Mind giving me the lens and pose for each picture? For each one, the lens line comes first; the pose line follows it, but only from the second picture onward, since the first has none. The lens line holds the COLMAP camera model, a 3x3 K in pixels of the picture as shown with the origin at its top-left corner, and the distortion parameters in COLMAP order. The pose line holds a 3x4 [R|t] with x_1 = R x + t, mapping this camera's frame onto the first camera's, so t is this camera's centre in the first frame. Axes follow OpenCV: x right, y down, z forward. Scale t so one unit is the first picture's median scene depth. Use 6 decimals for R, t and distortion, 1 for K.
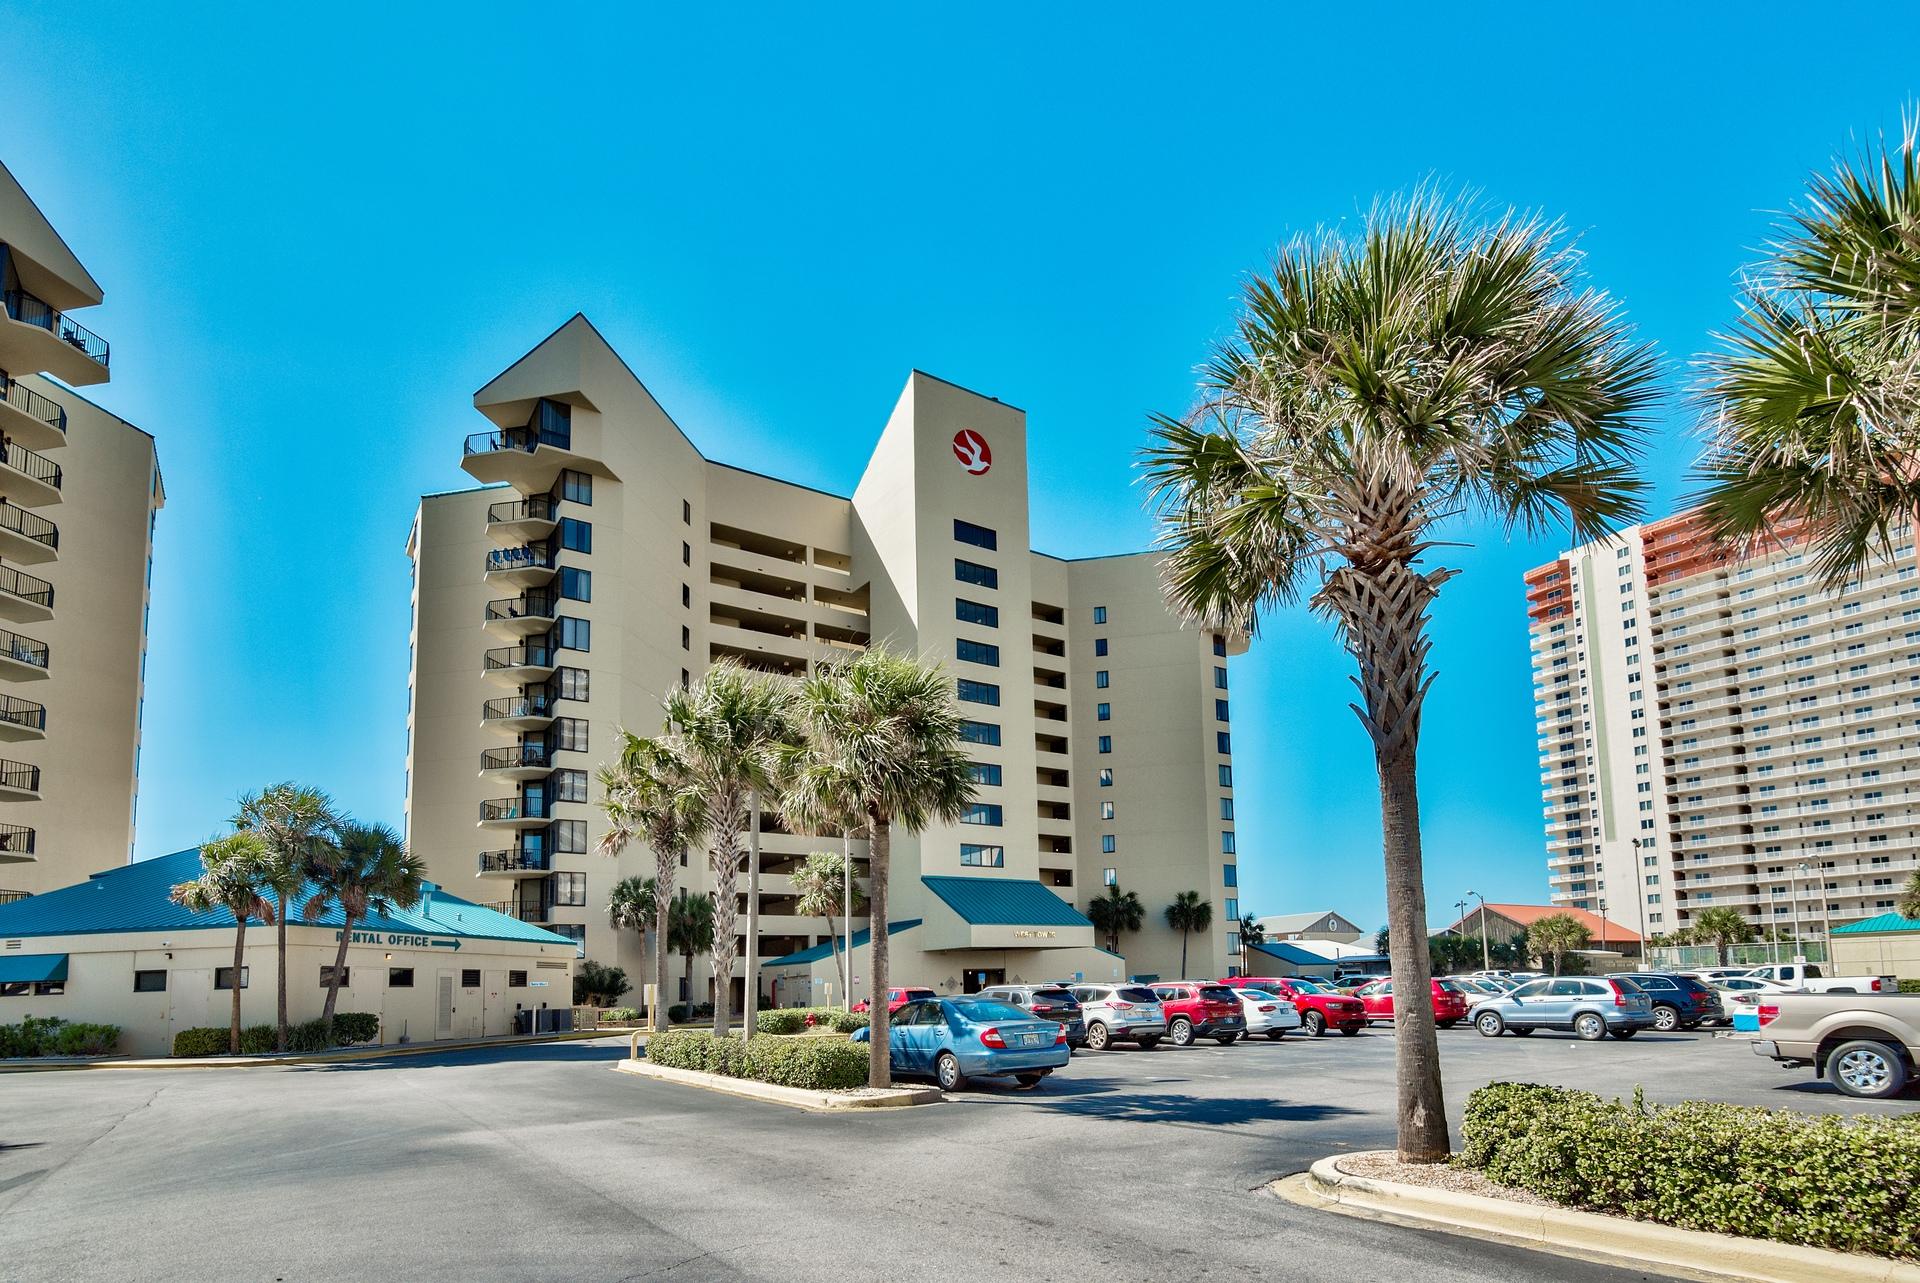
lens RADIAL K [[1028.3, 0, 985.5], [0, 1028.3, 882.4], [0, 0, 1]] dist [-0.009271, 0.002292]
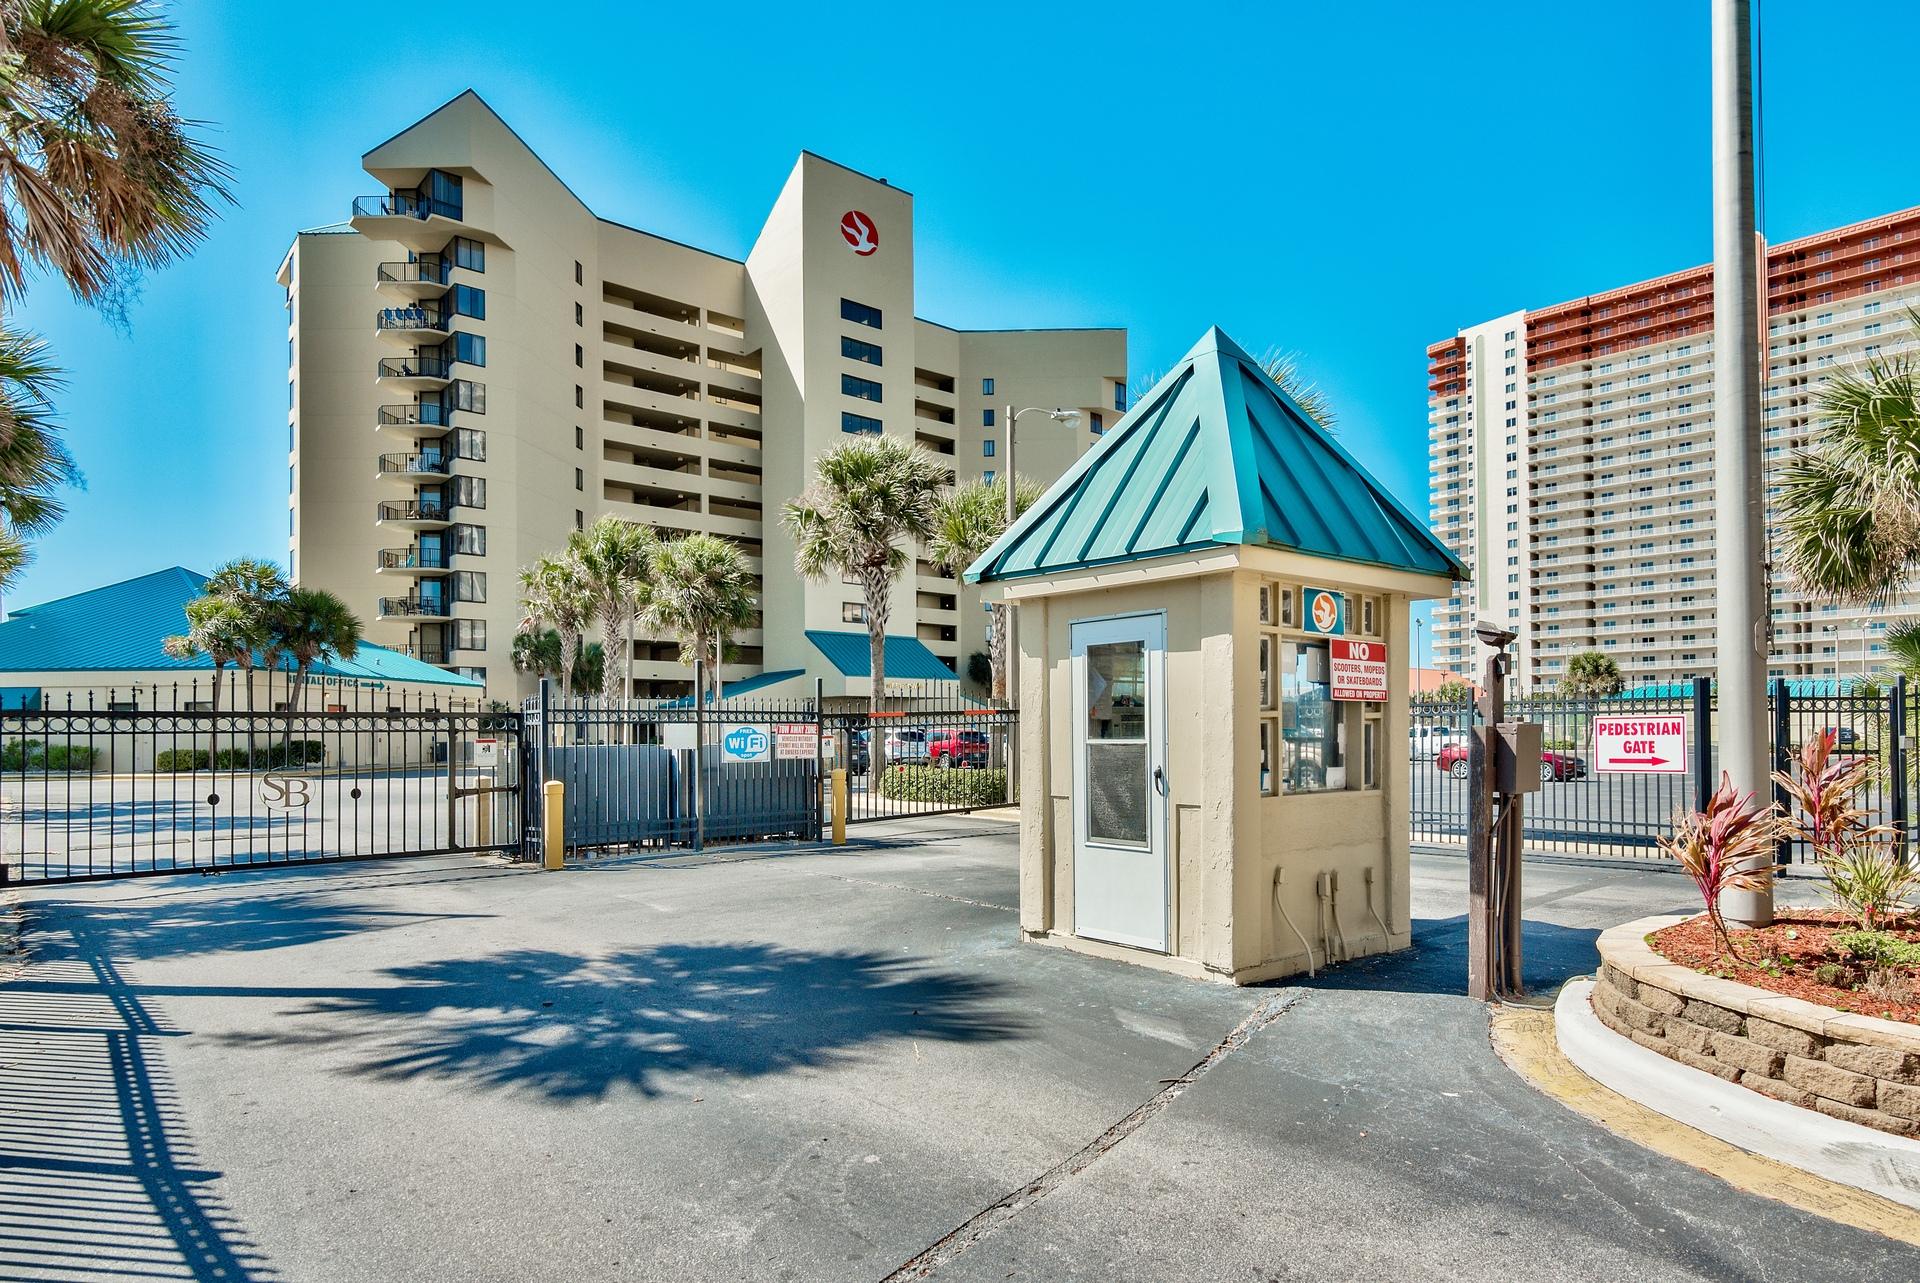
lens RADIAL K [[1060.5, 0, 1058.0], [0, 1060.5, 728.9], [0, 0, 1]] dist [0.002774, -0.001274]
pose [[0.989964, 0.020970, 0.139755, 0.050404], [-0.034316, 0.995001, 0.093780, -0.017195], [-0.137090, -0.097634, 0.985735, -0.176458]]
